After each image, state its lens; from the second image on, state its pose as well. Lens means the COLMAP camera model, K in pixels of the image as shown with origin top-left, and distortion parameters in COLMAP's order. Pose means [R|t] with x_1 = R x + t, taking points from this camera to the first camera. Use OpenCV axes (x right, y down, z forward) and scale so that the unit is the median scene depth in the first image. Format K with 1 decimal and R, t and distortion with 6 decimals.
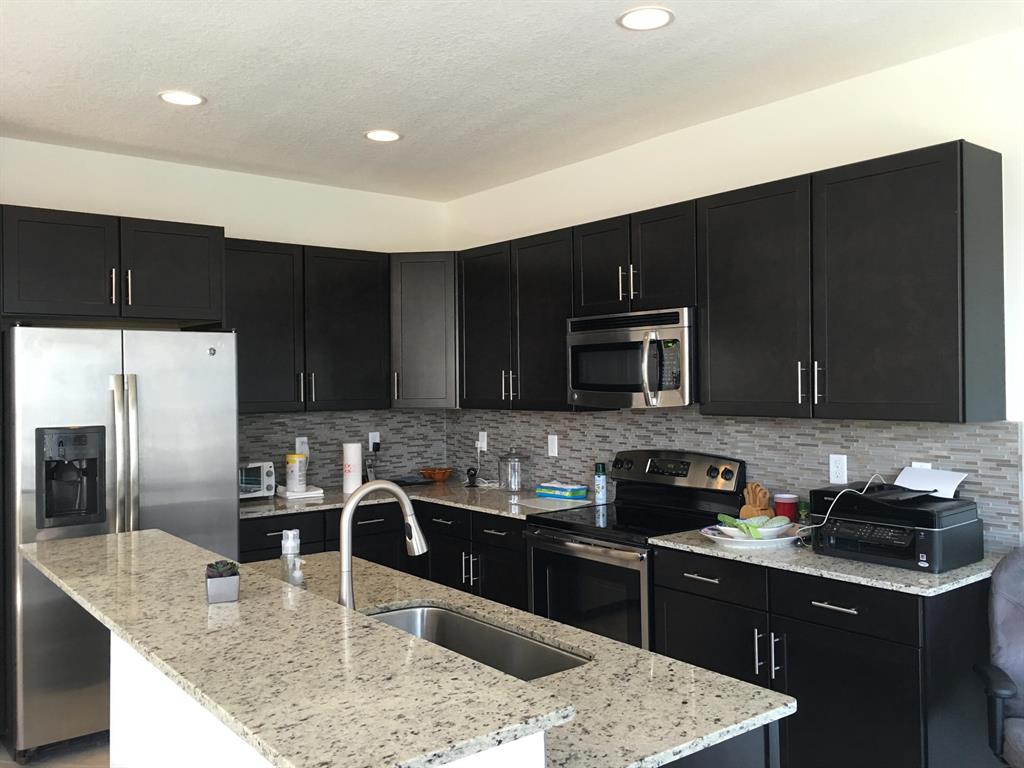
lens RADIAL K [[885.3, 0, 512.0], [0, 885.3, 384.0], [0, 0, 1]] dist [0.067329, -0.099524]
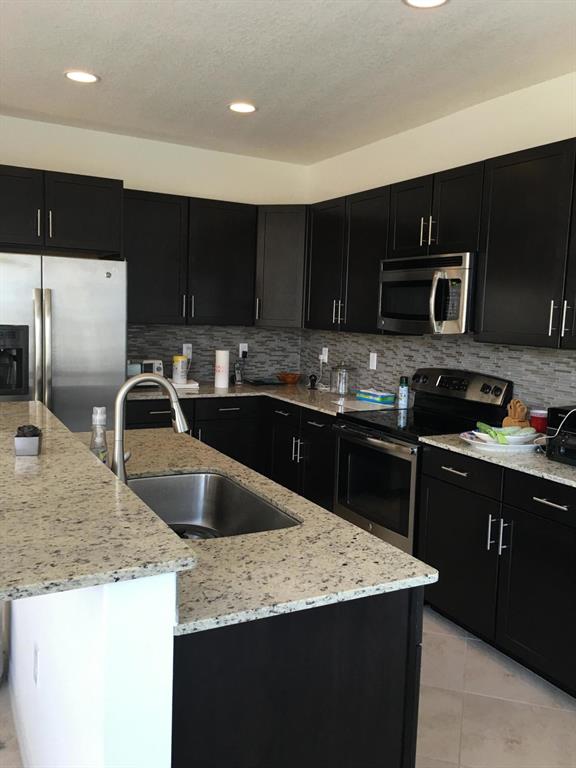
lens RADIAL K [[663.9, 0, 290.7], [0, 663.9, 381.0], [0, 0, 1]] dist [0.067329, -0.099524]
pose [[0.984517, 0.064535, -0.162975, 0.116329], [-0.047856, 0.993396, 0.104275, 0.004649], [0.168628, -0.094861, 0.981105, 0.046495]]
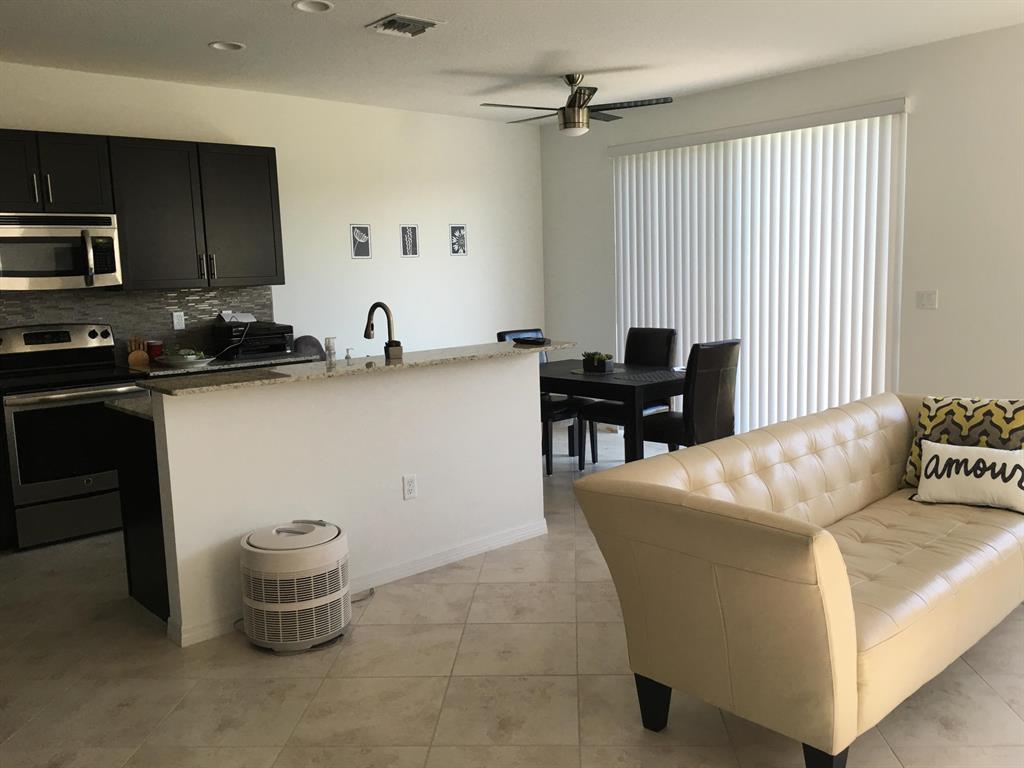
lens RADIAL K [[885.3, 0, 512.0], [0, 885.3, 384.0], [0, 0, 1]] dist [0.067329, -0.099524]
pose [[-0.071621, -0.119006, 0.990307, -1.289677], [0.034670, 0.991960, 0.121712, 0.030488], [-0.996829, 0.043051, -0.066919, 0.473176]]
